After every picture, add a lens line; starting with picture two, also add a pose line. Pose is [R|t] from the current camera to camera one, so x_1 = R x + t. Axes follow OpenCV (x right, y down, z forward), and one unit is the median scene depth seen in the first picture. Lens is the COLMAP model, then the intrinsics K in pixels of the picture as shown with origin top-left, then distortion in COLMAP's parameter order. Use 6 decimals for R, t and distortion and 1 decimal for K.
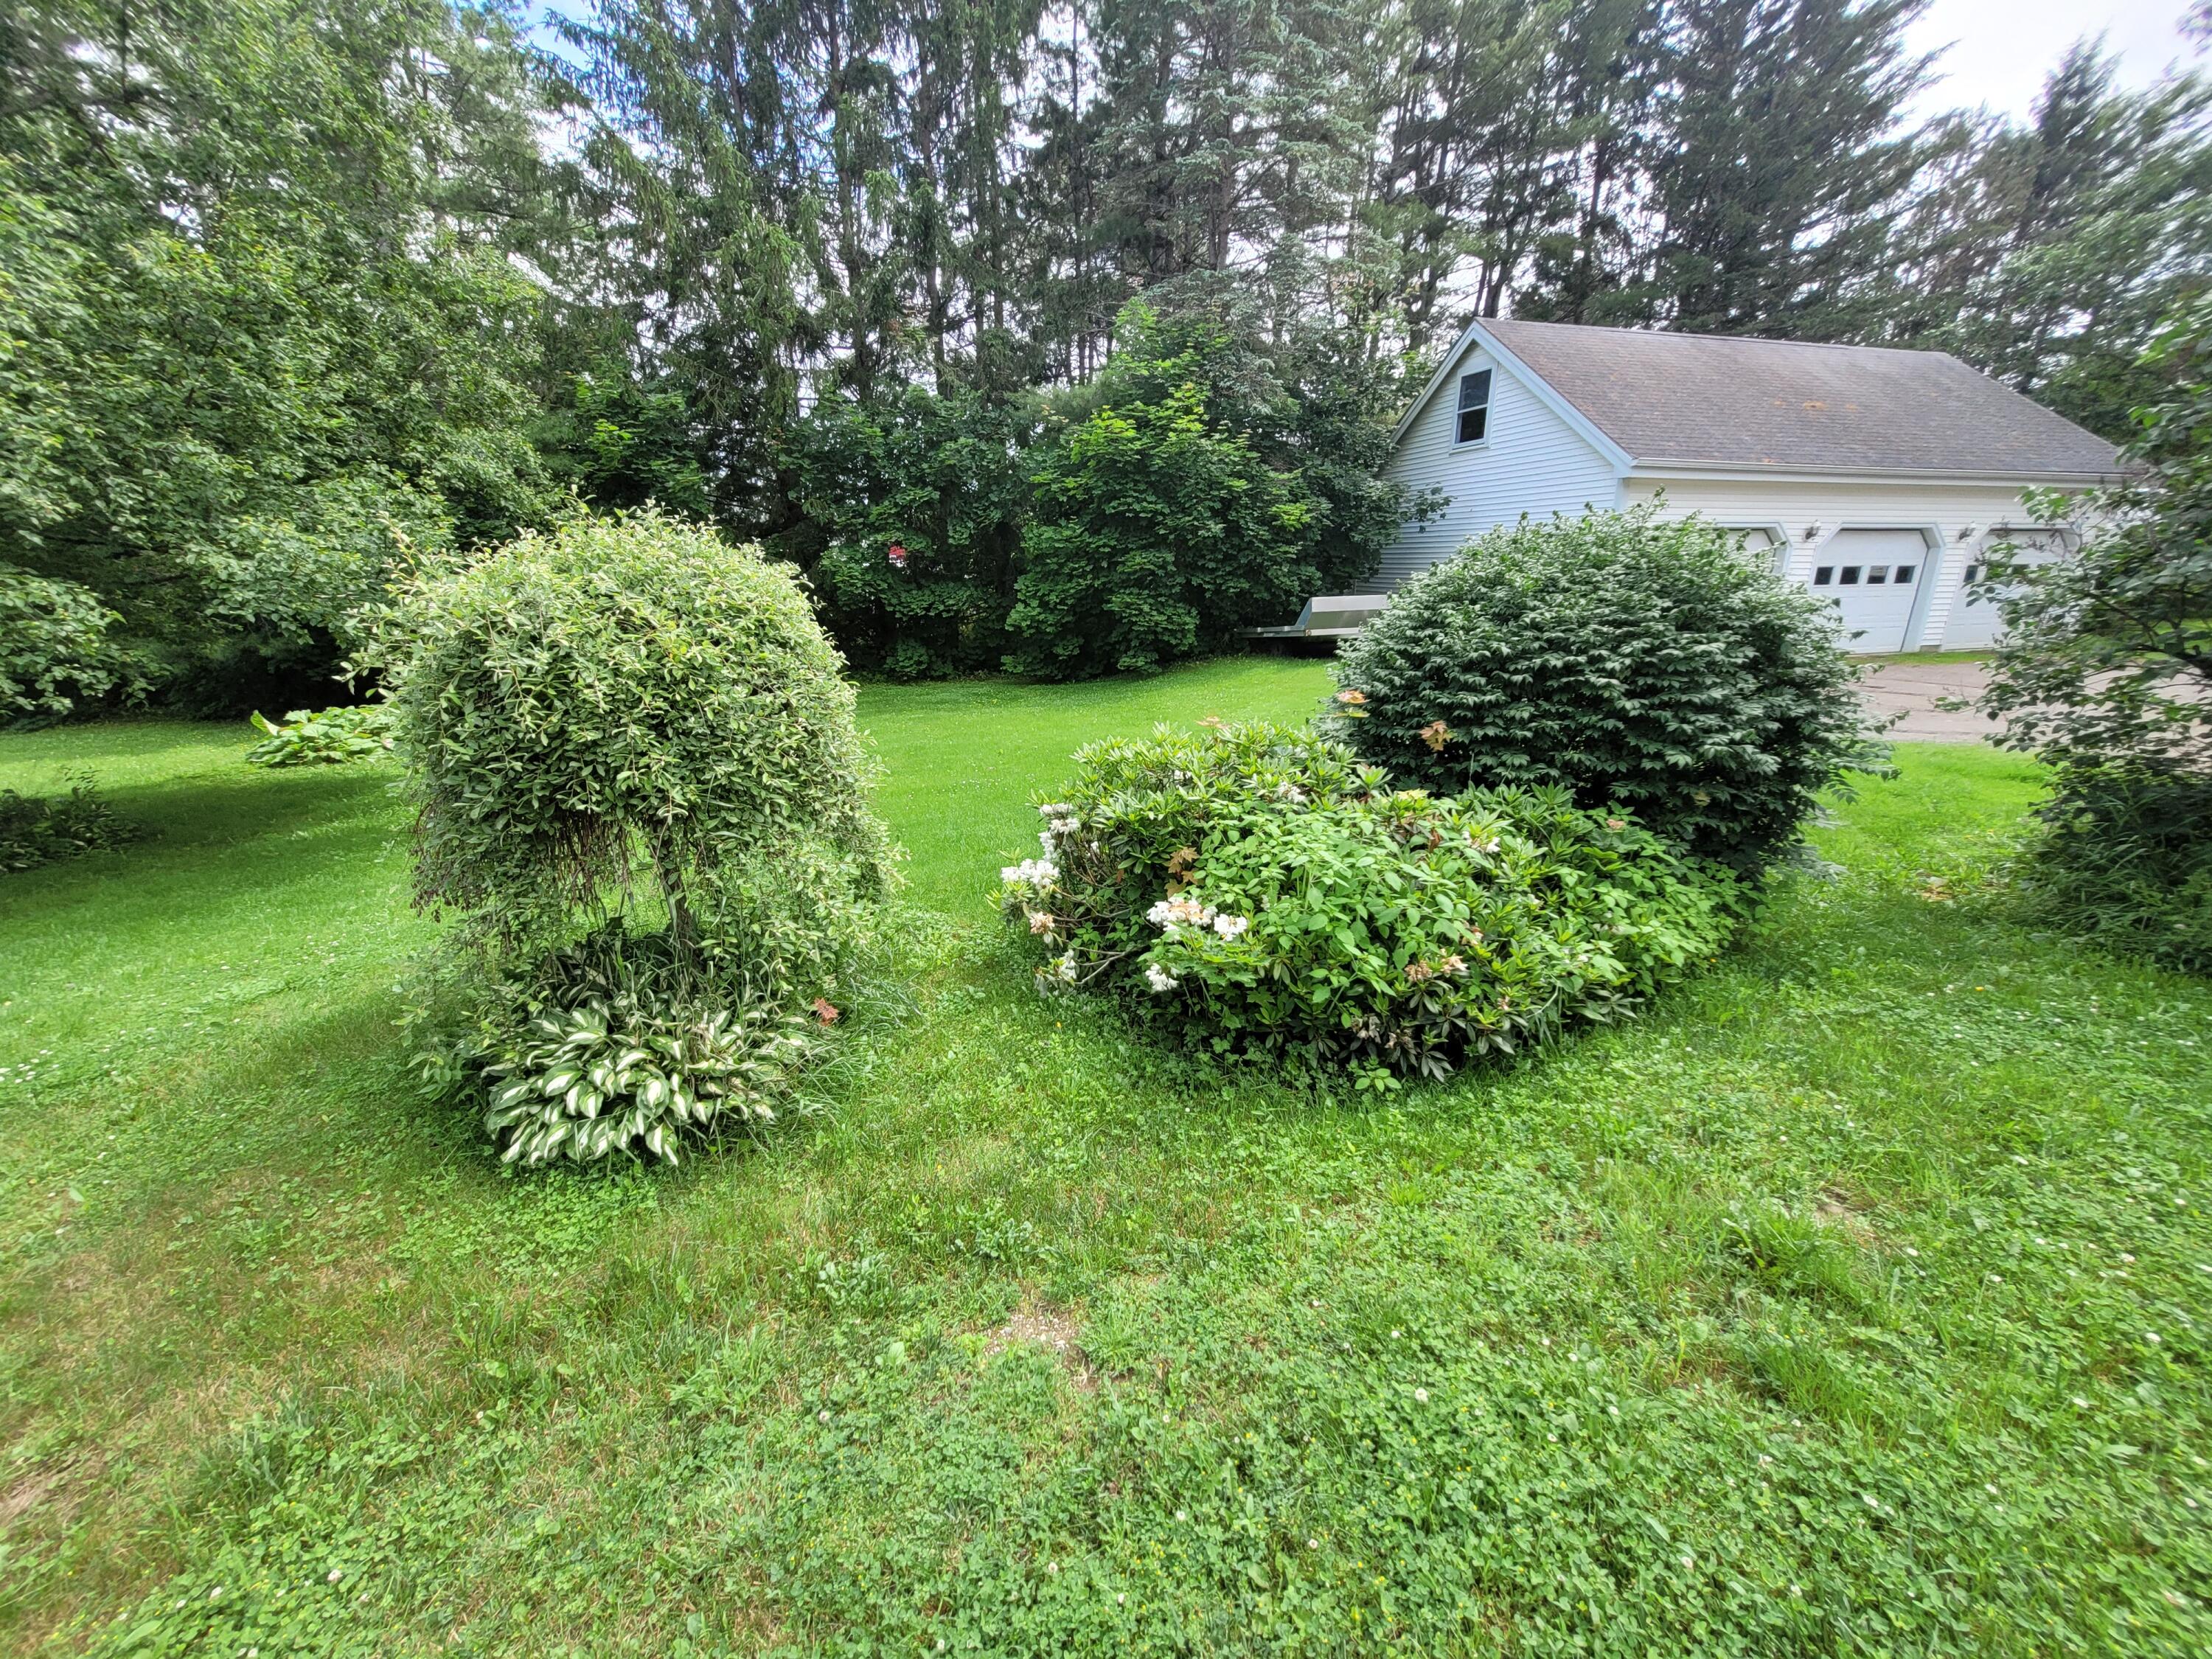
lens RADIAL K [[861.2, 0, 1097.3], [0, 861.2, 820.3], [0, 0, 1]] dist [0.002642, -0.001663]
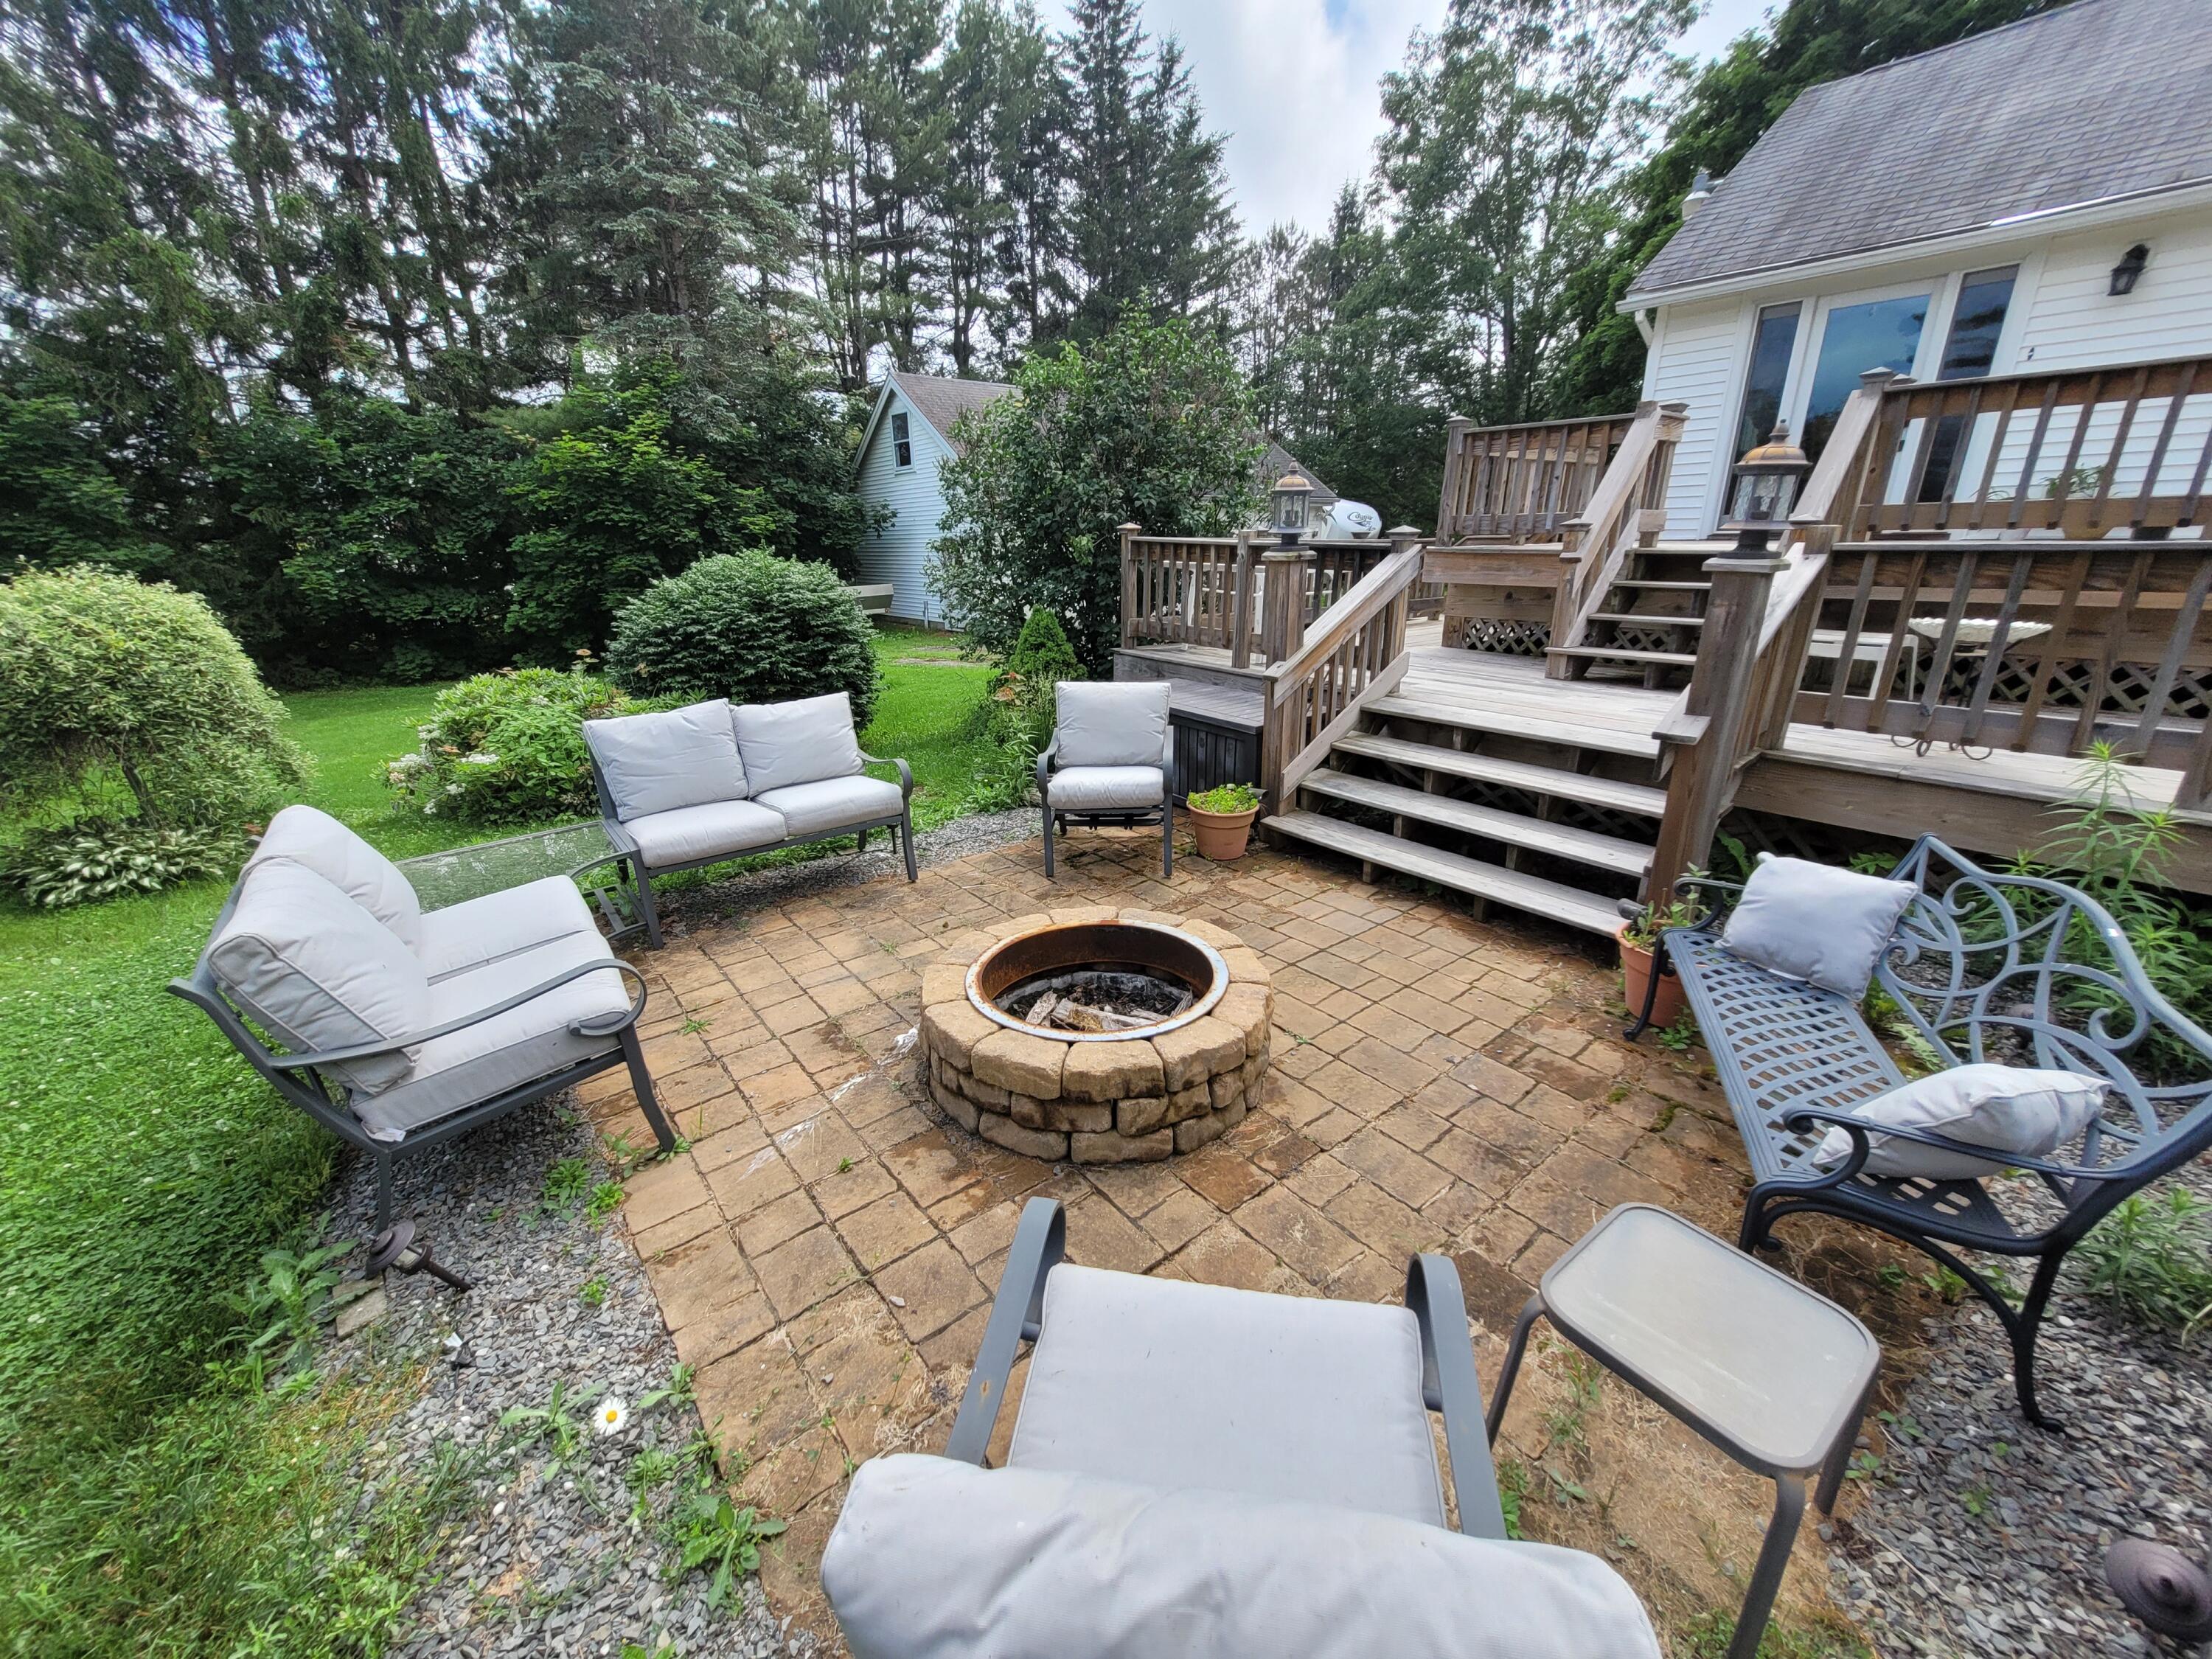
lens RADIAL K [[861.2, 0, 1101.5], [0, 861.2, 823.7], [0, 0, 1]] dist [0.002642, -0.001663]
pose [[0.915446, -0.133006, 0.379826, 0.602505], [0.125861, 0.991085, 0.043708, 0.318987], [-0.382253, 0.007793, 0.924025, -1.313140]]
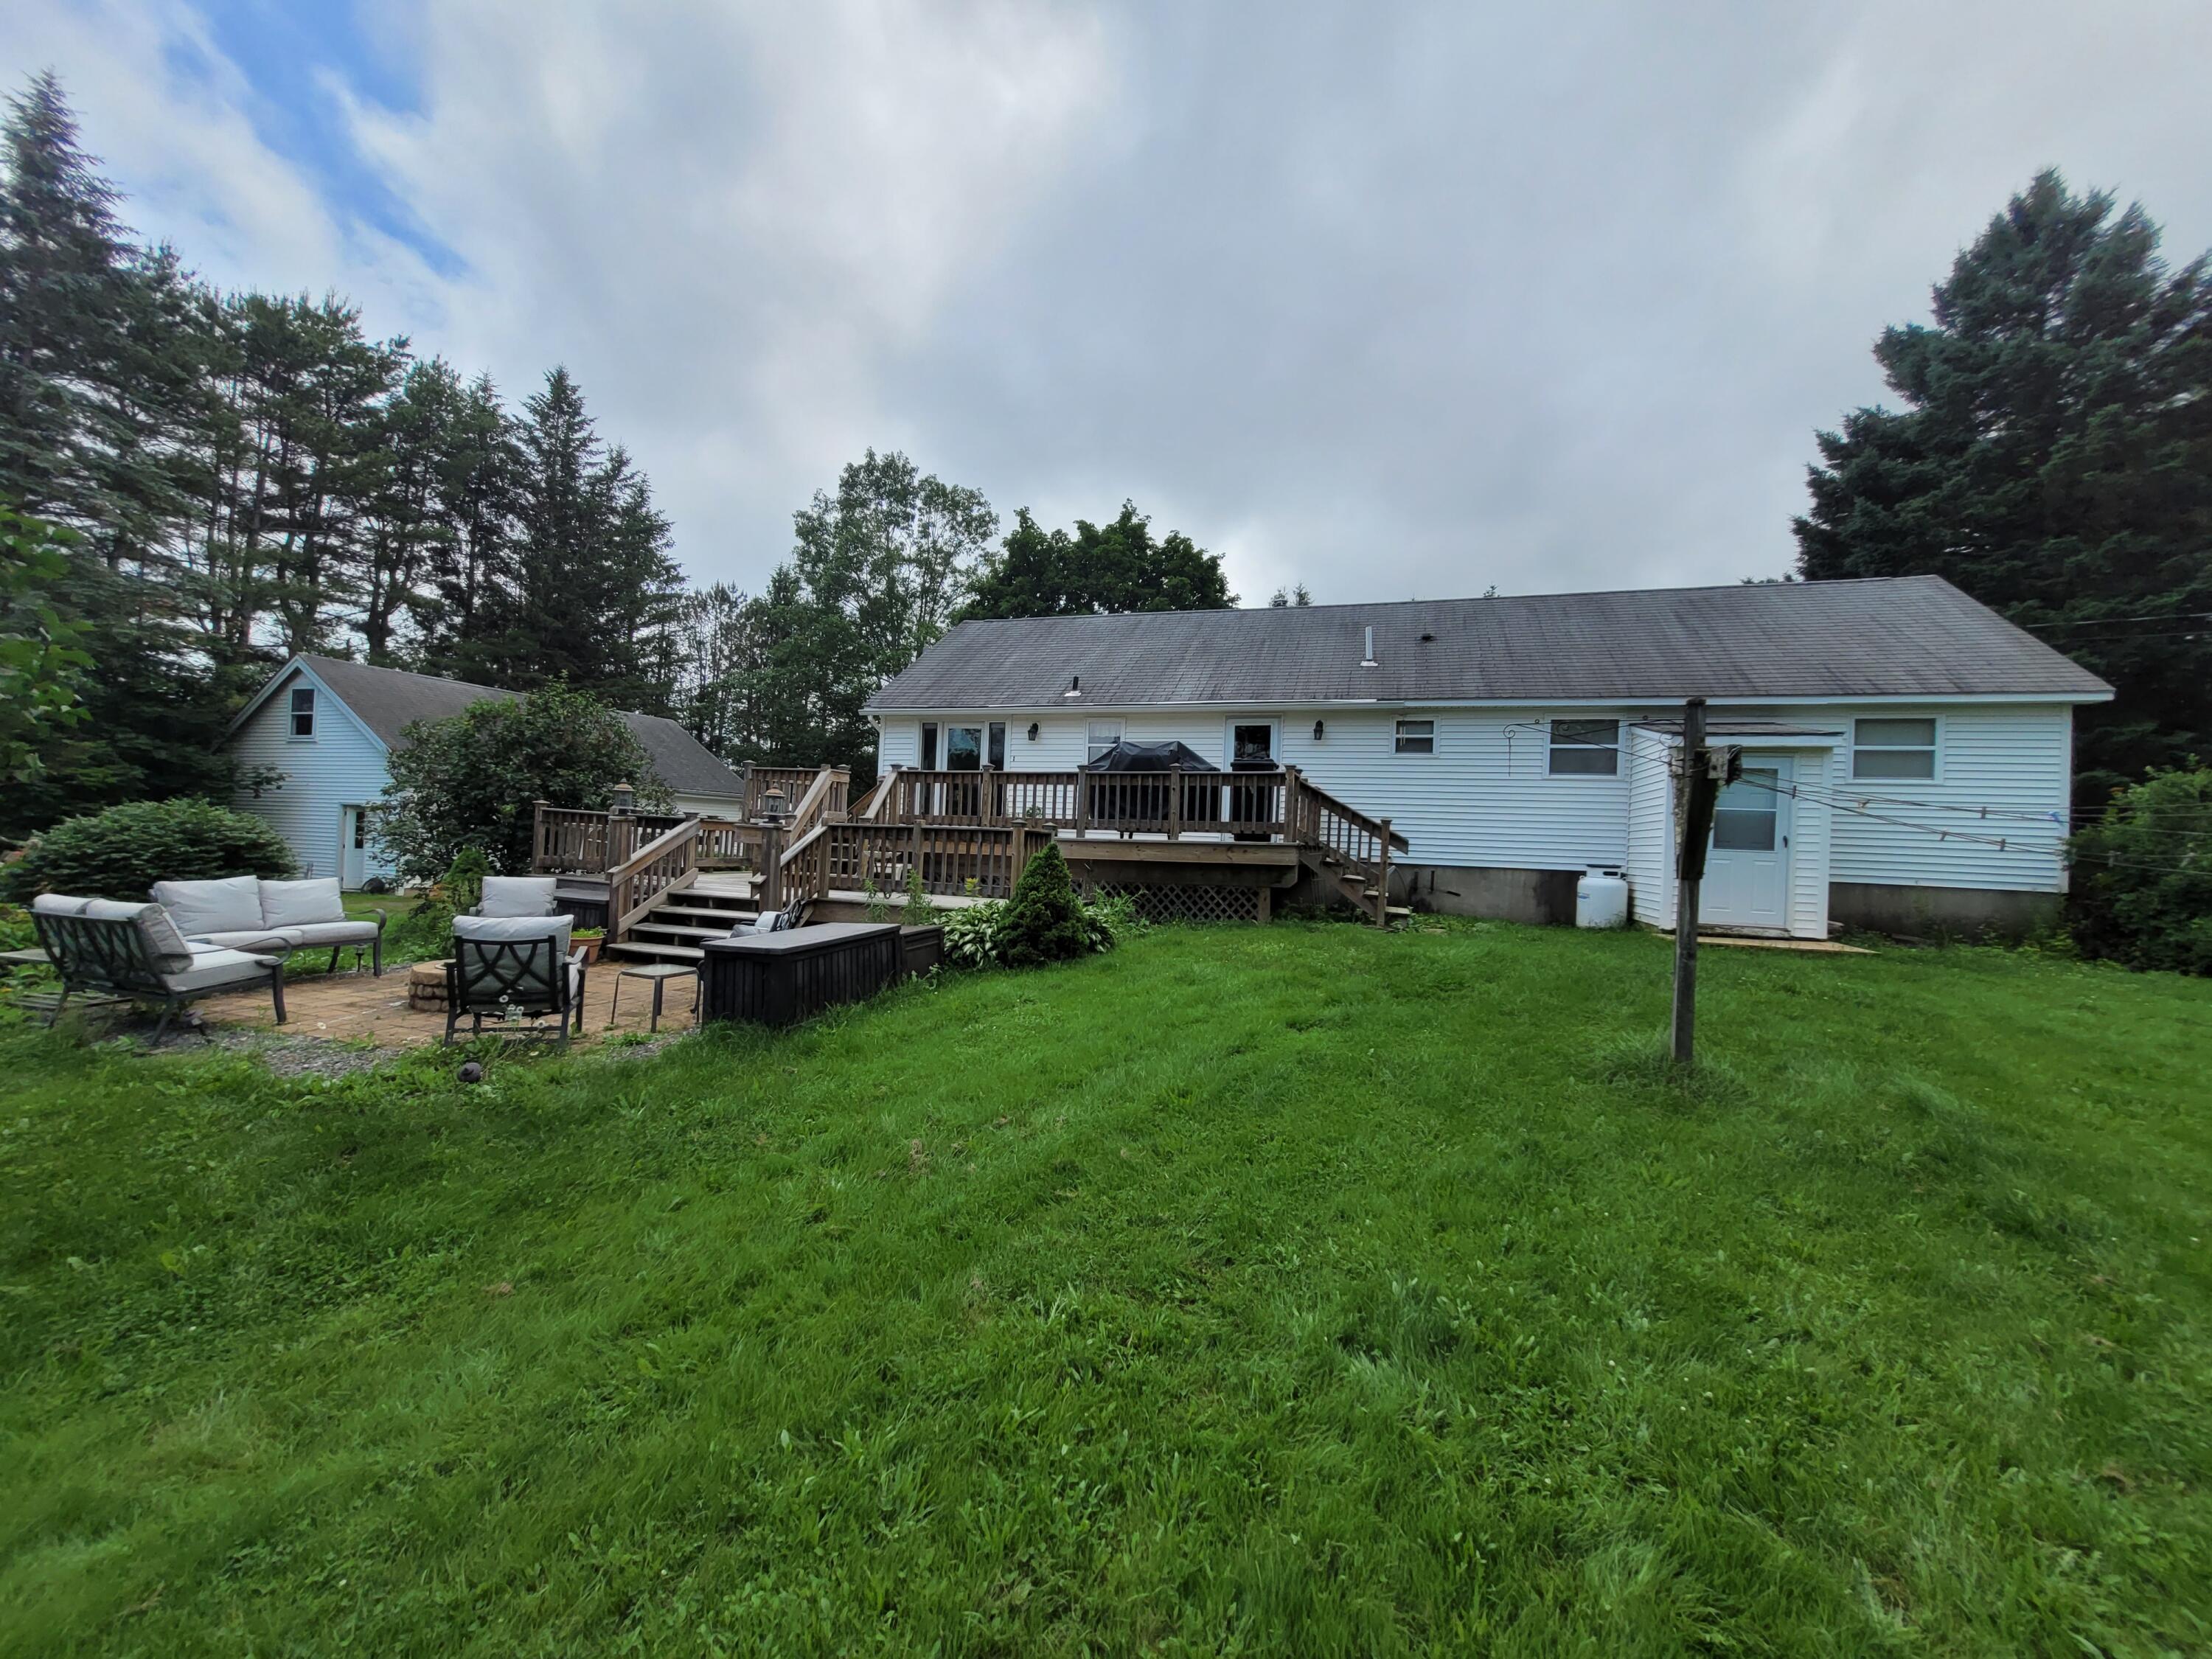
lens RADIAL K [[861.2, 0, 1101.1], [0, 861.2, 827.7], [0, 0, 1]] dist [0.002642, -0.001663]
pose [[0.543835, 0.040453, 0.838217, -0.017292], [0.206161, 0.961787, -0.180174, 0.808243], [-0.813475, 0.270792, 0.514714, -2.750822]]
